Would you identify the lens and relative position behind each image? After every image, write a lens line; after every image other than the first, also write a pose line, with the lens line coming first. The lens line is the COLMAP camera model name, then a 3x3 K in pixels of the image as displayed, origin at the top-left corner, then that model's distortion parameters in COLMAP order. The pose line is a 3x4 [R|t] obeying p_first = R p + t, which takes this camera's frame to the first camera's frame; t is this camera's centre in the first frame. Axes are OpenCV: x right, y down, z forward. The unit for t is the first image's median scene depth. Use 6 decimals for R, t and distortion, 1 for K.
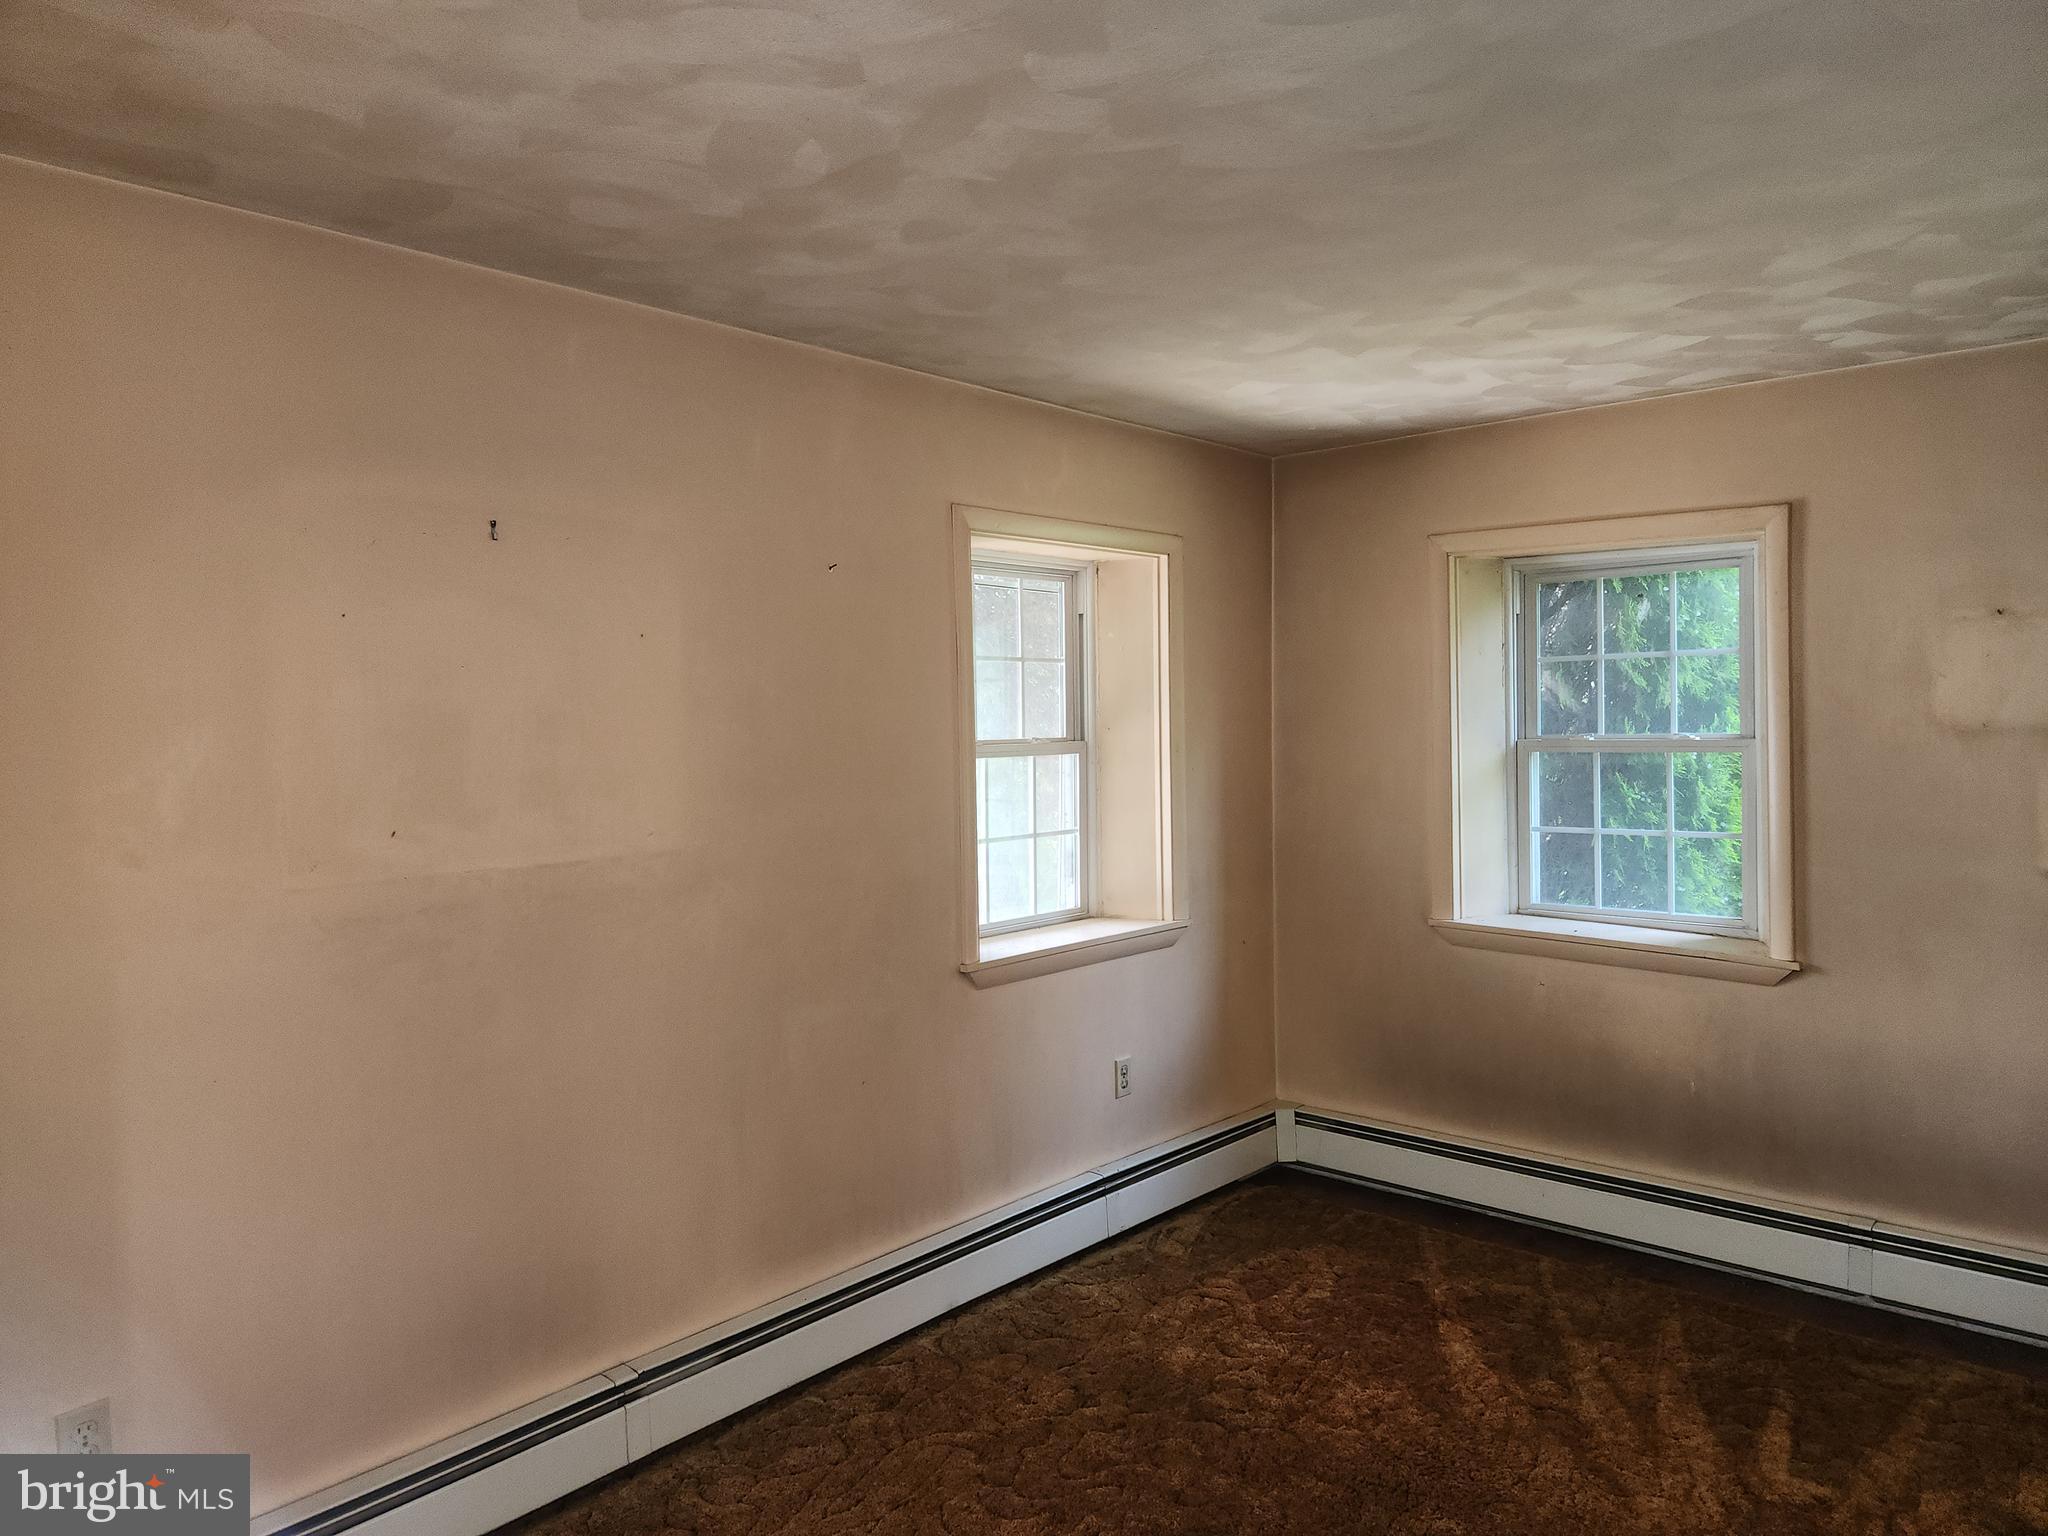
lens RADIAL K [[1371.5, 0, 1022.8], [0, 1371.5, 765.1], [0, 0, 1]] dist [0.071828, -0.061508]
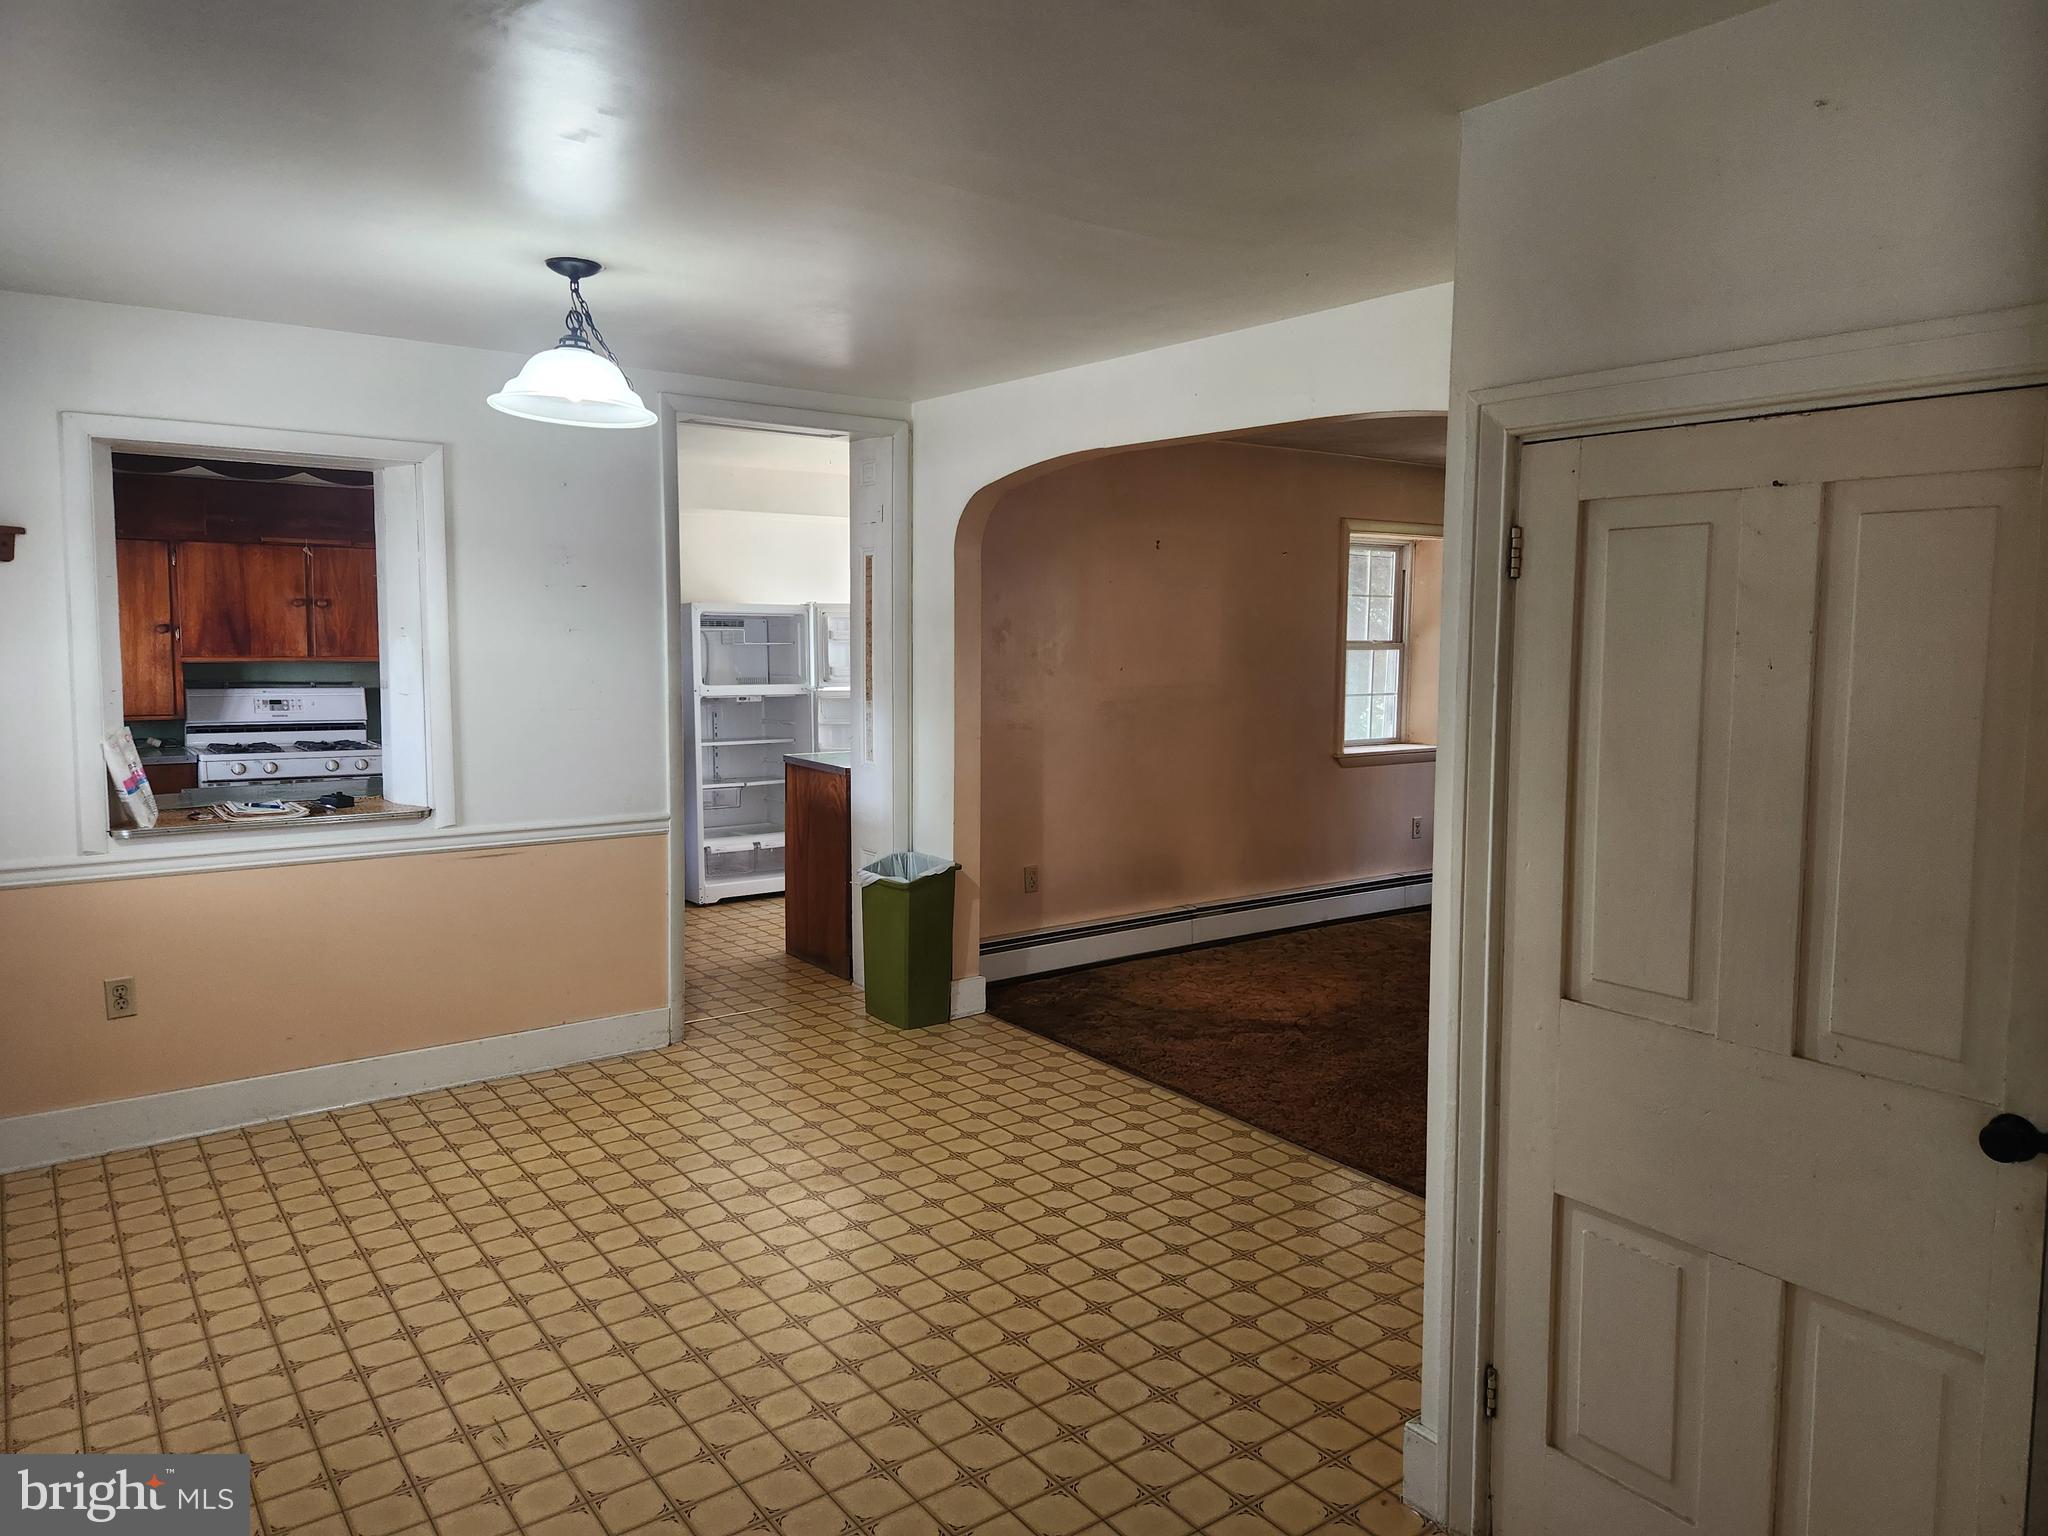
lens RADIAL K [[1371.5, 0, 1031.4], [0, 1371.5, 741.3], [0, 0, 1]] dist [0.071828, -0.061508]
pose [[0.980407, 0.043713, -0.192070, -0.082358], [-0.034224, 0.998037, 0.052453, 0.033996], [0.193985, -0.044852, 0.979979, -0.890828]]
